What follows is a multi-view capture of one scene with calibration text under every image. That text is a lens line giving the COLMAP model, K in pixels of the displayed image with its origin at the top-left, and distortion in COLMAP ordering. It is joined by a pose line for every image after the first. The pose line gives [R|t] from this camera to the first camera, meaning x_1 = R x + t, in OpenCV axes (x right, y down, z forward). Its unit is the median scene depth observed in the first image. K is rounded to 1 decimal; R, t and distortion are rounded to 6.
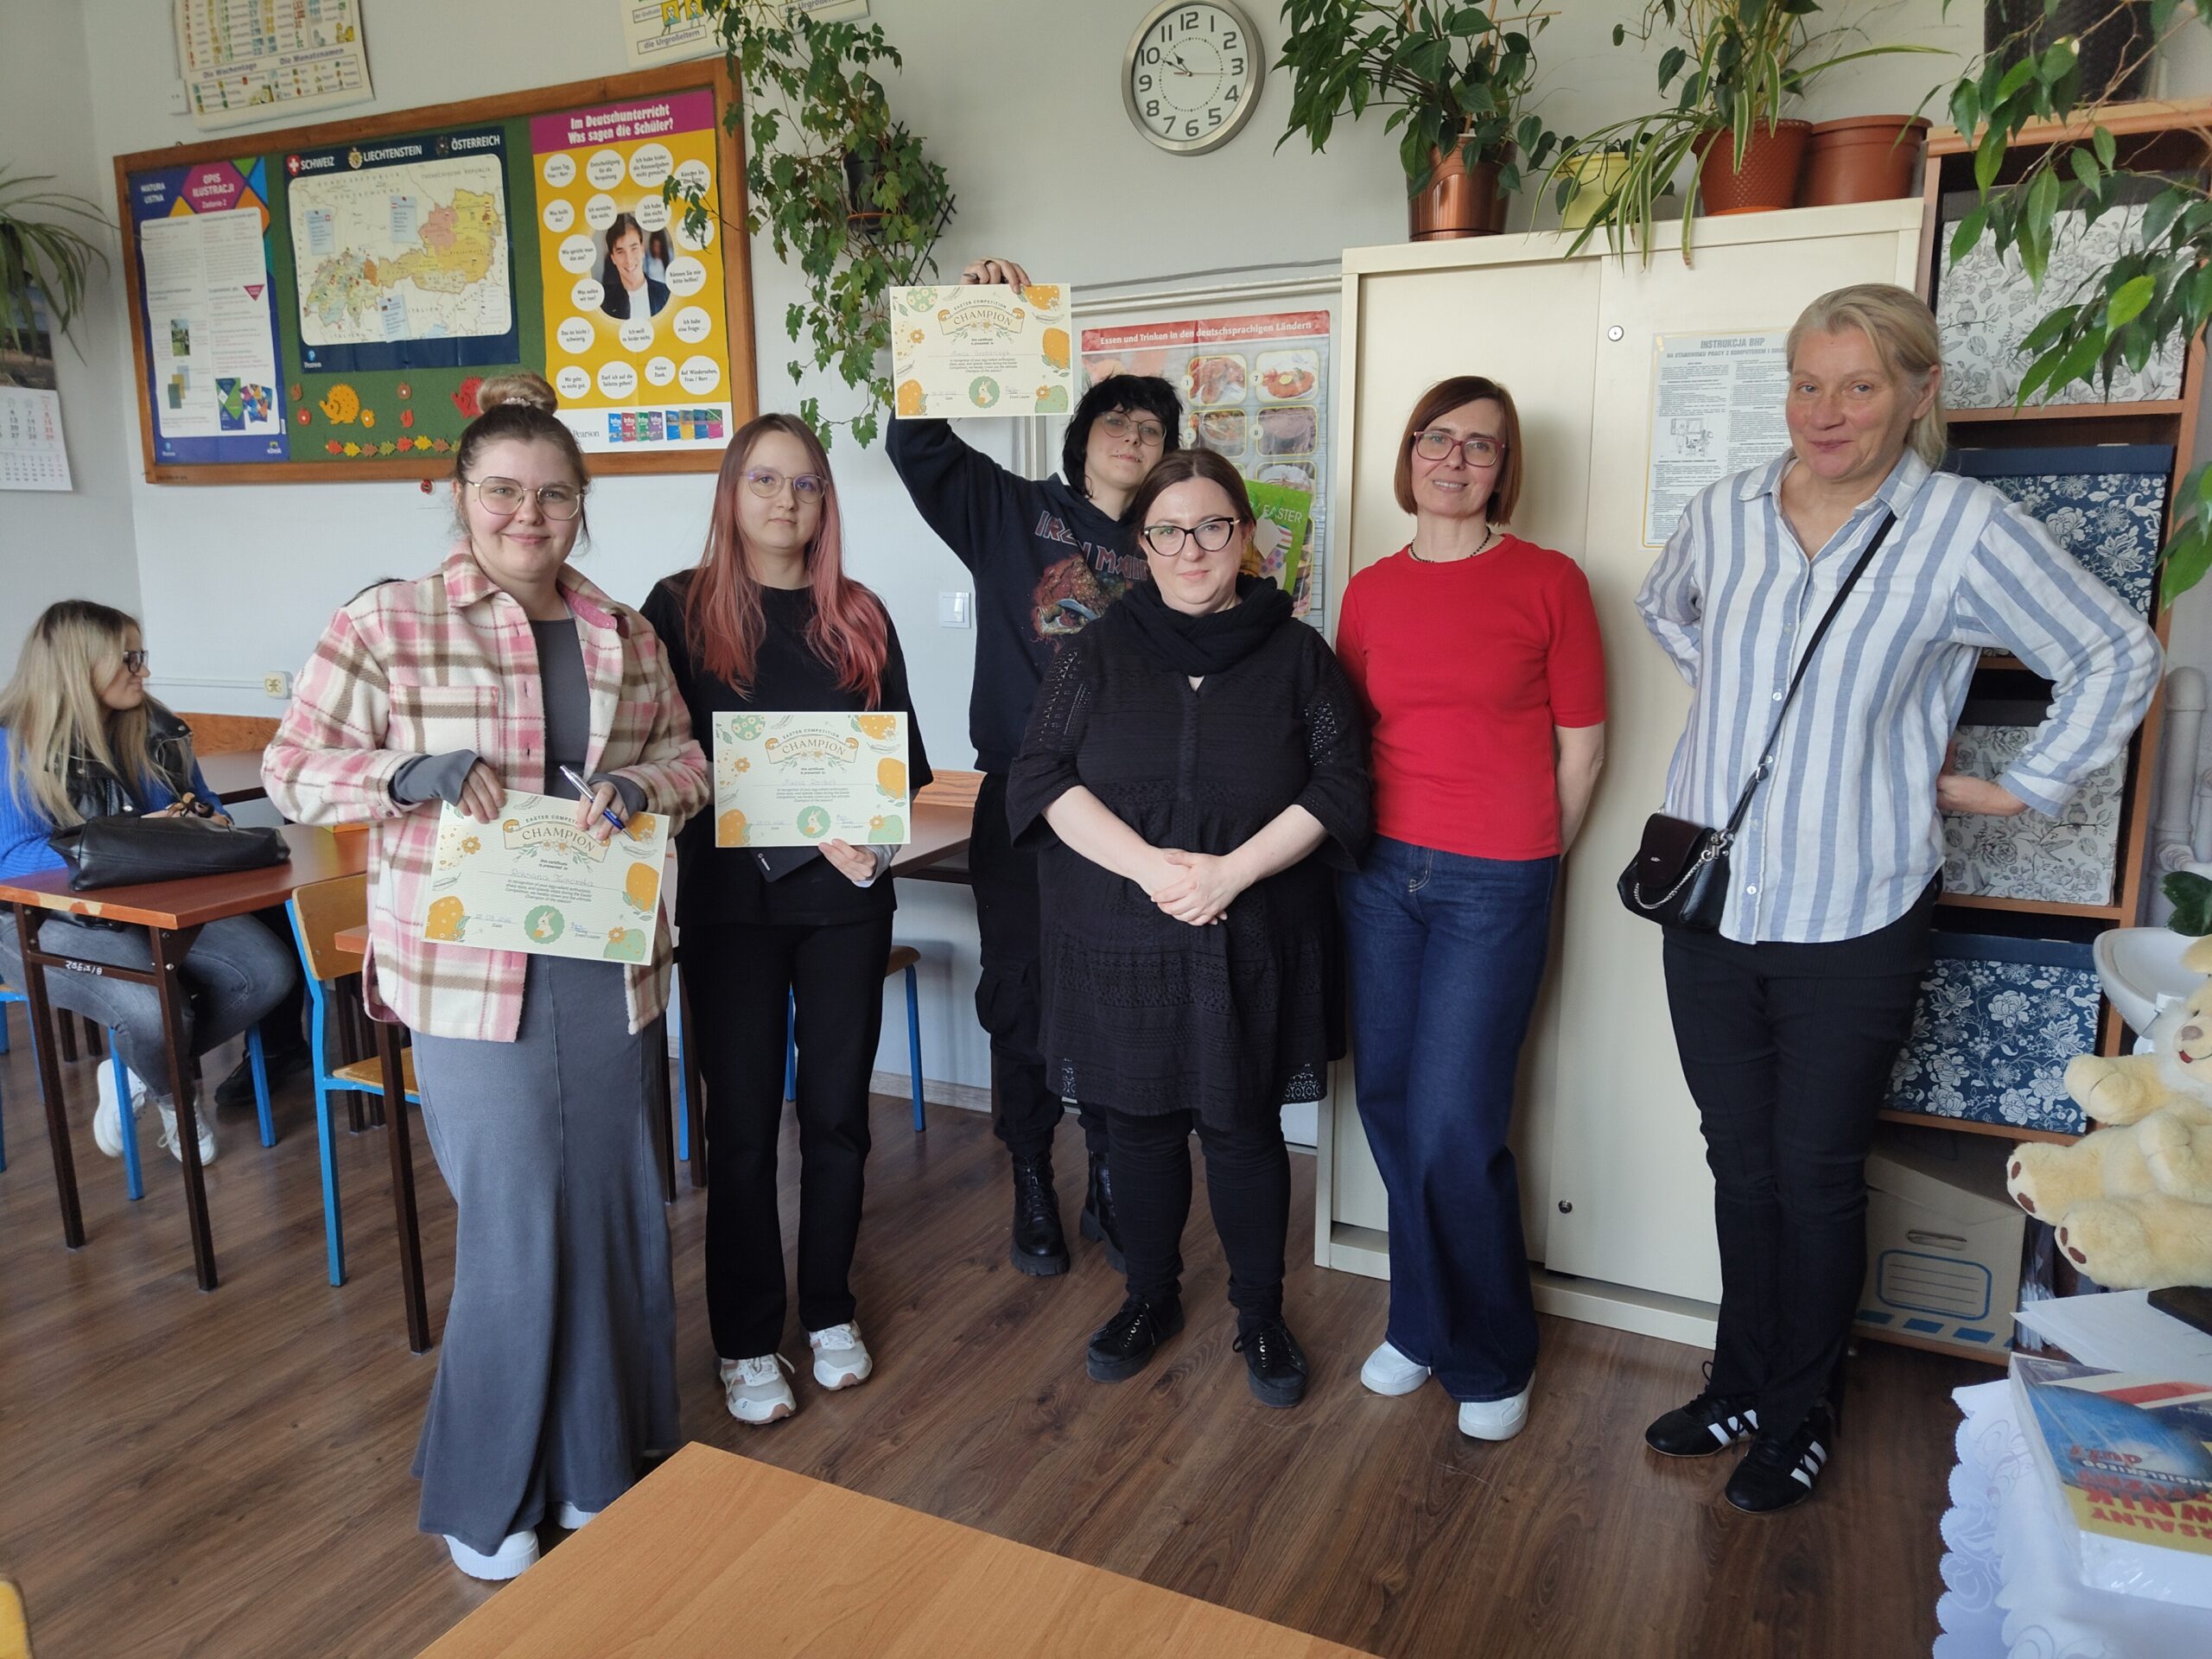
lens RADIAL K [[1598.1, 0, 1056.5], [0, 1598.1, 825.0], [0, 0, 1]] dist [0.021444, -0.014212]
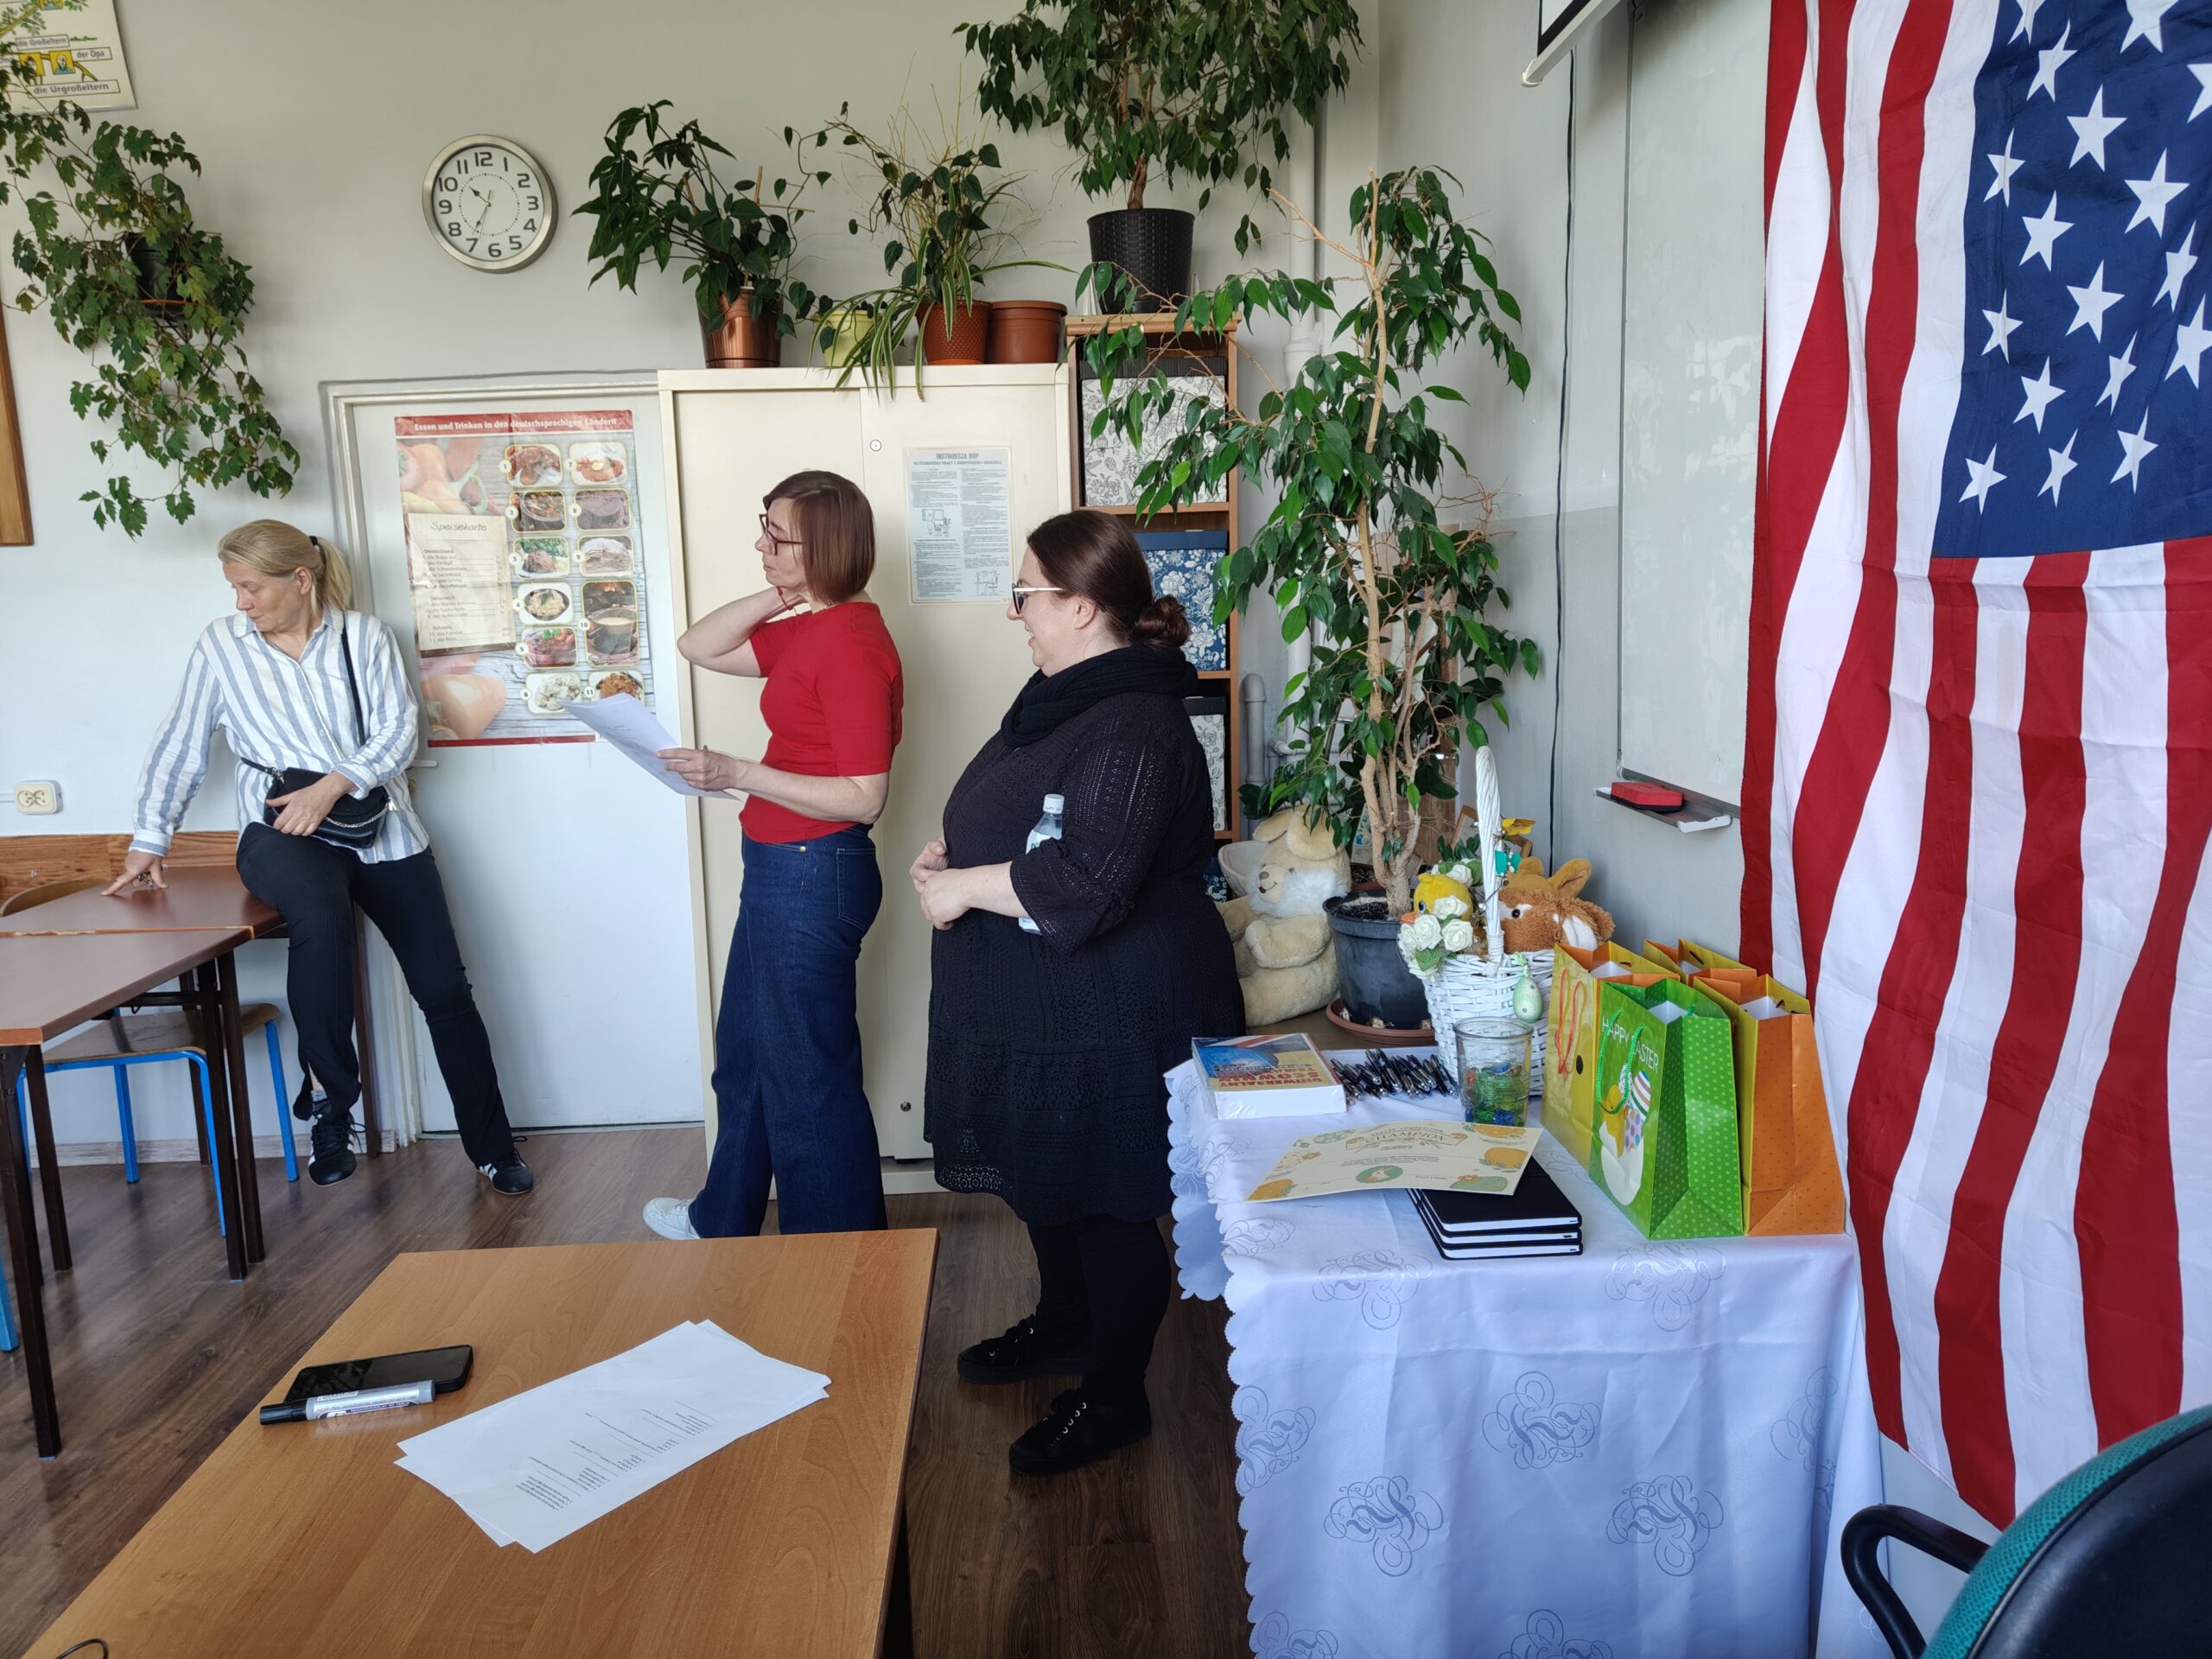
lens RADIAL K [[1598.1, 0, 1125.2], [0, 1598.1, 830.5], [0, 0, 1]] dist [0.021444, -0.014212]
pose [[0.870234, -0.093803, 0.483626, -0.113632], [0.108895, 0.994048, -0.003142, 0.031963], [-0.480453, 0.055399, 0.875269, -0.197403]]
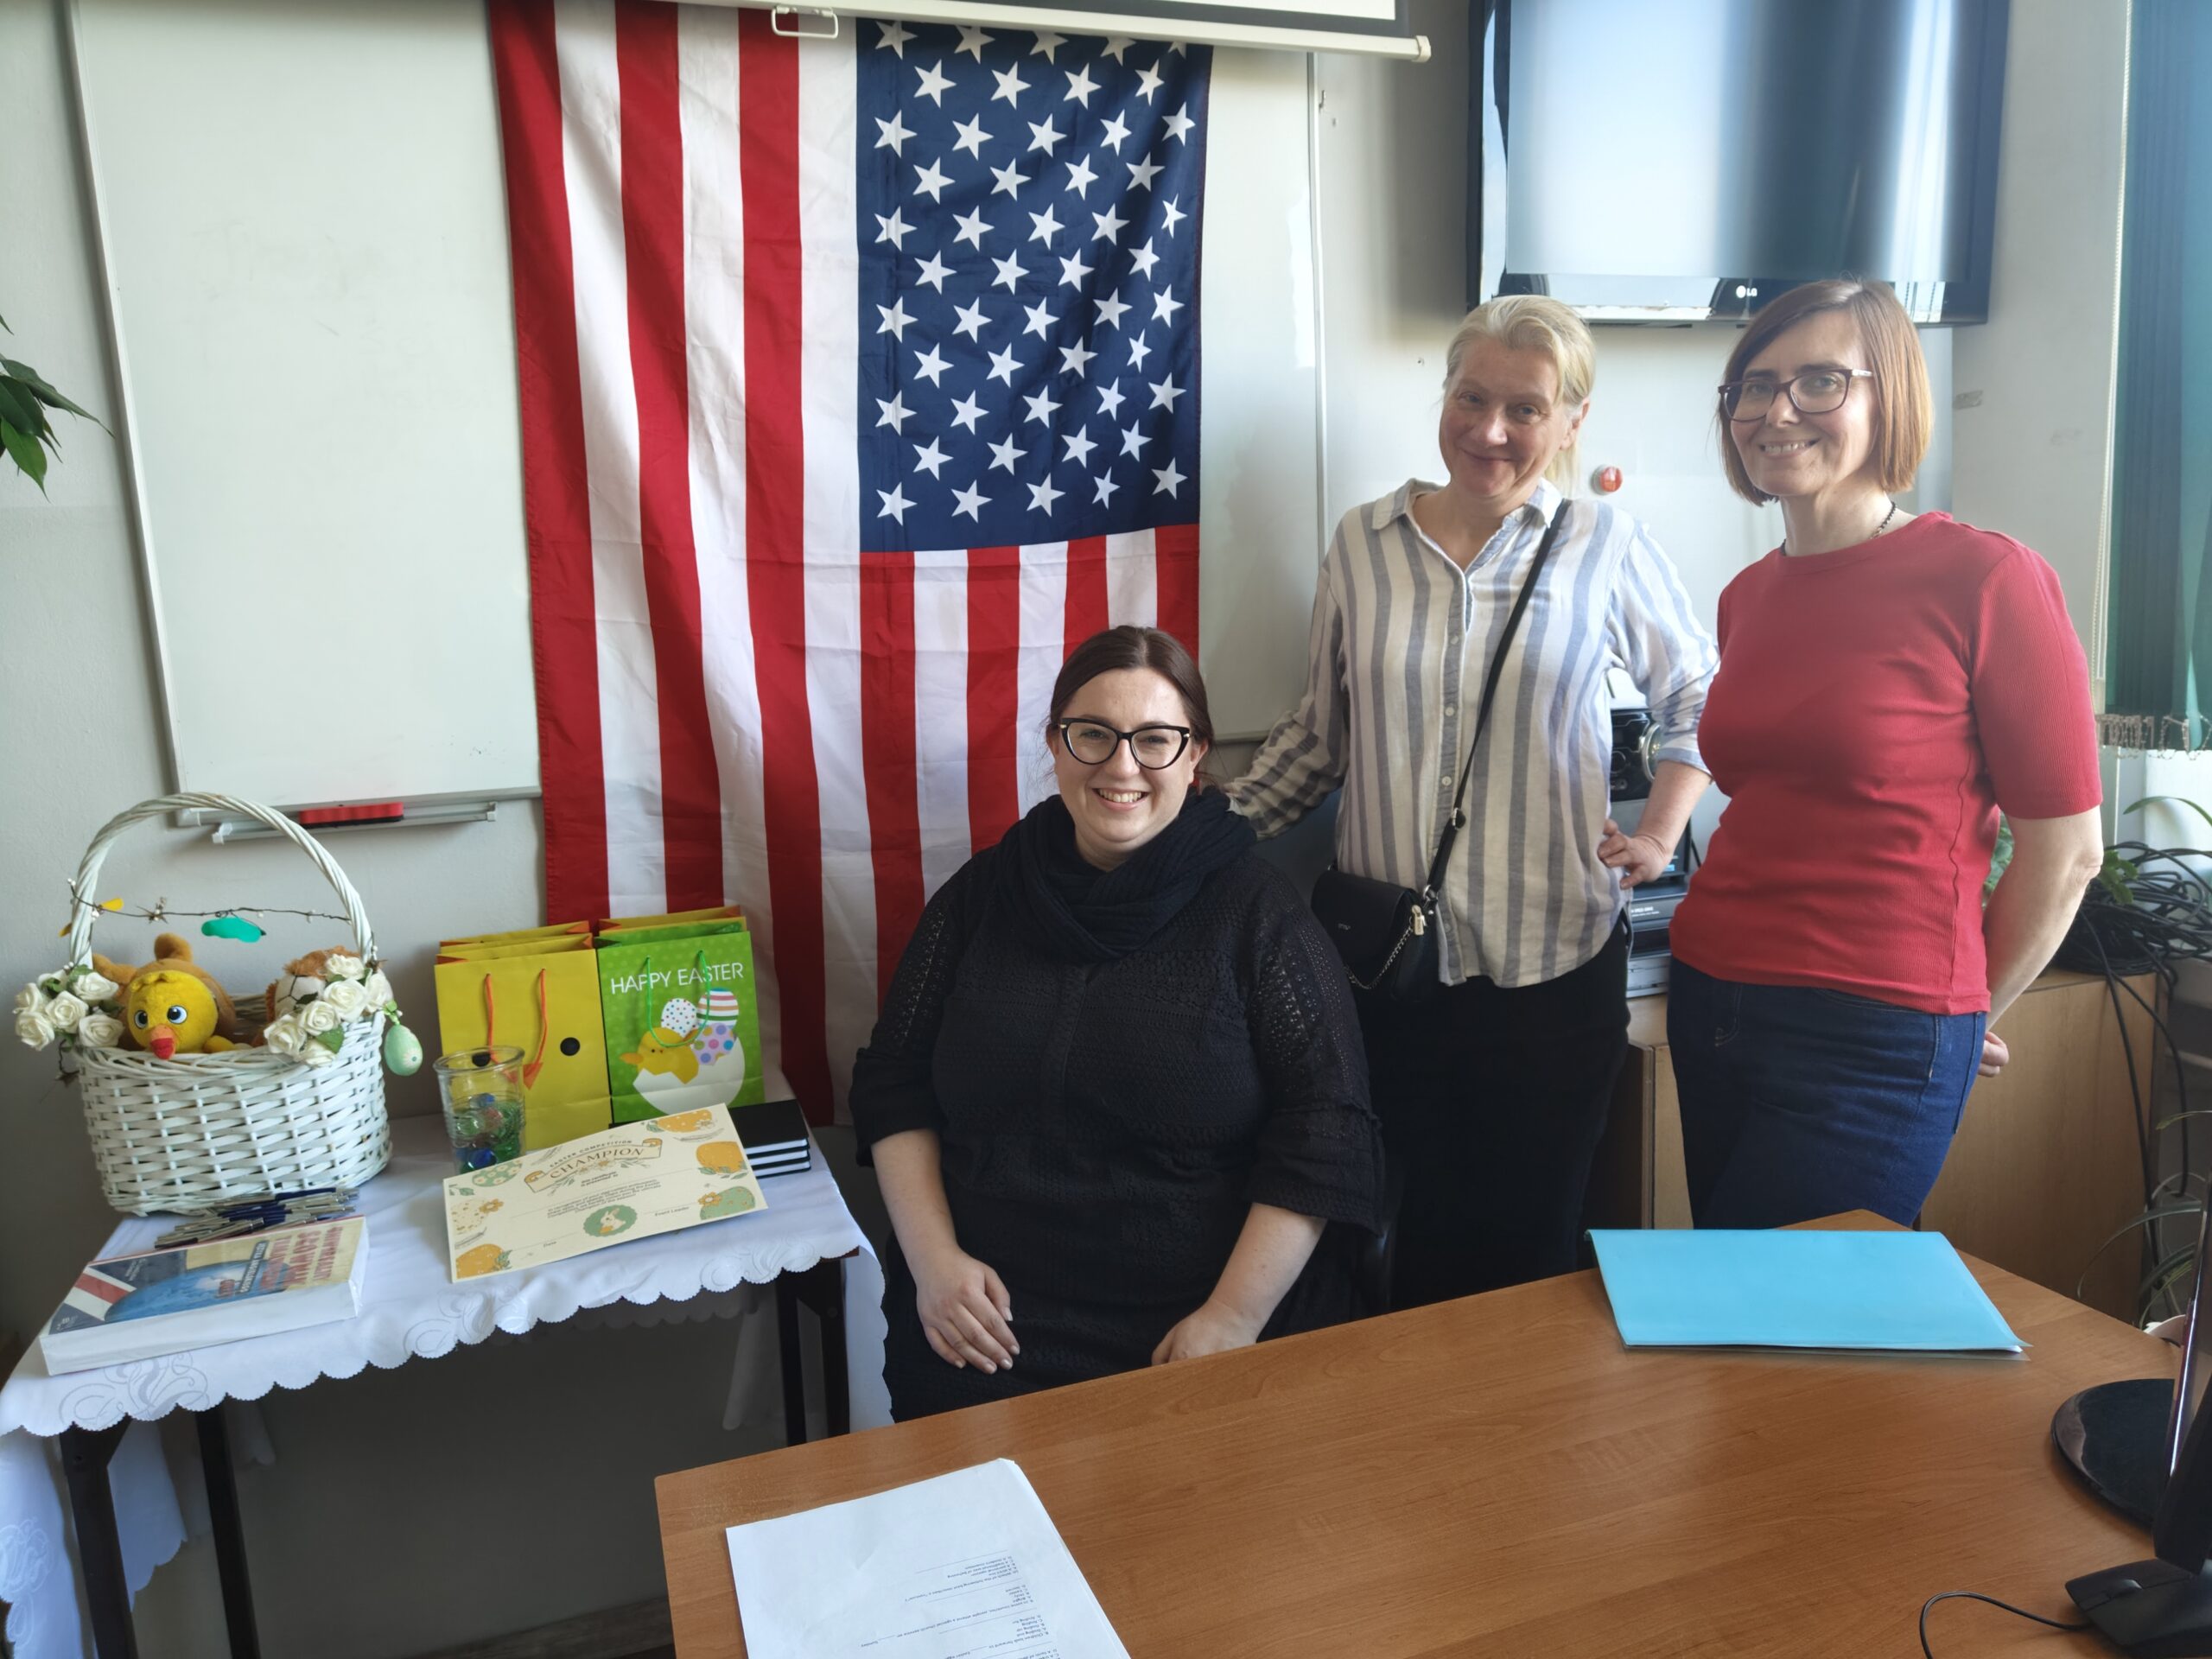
lens RADIAL K [[1598.1, 0, 1128.4], [0, 1598.1, 810.4], [0, 0, 1]] dist [0.021444, -0.014212]
pose [[-0.723453, -0.069426, 0.686874, -0.231112], [0.166153, 0.948177, 0.270839, -0.061584], [-0.670082, 0.310065, -0.674426, 0.373863]]
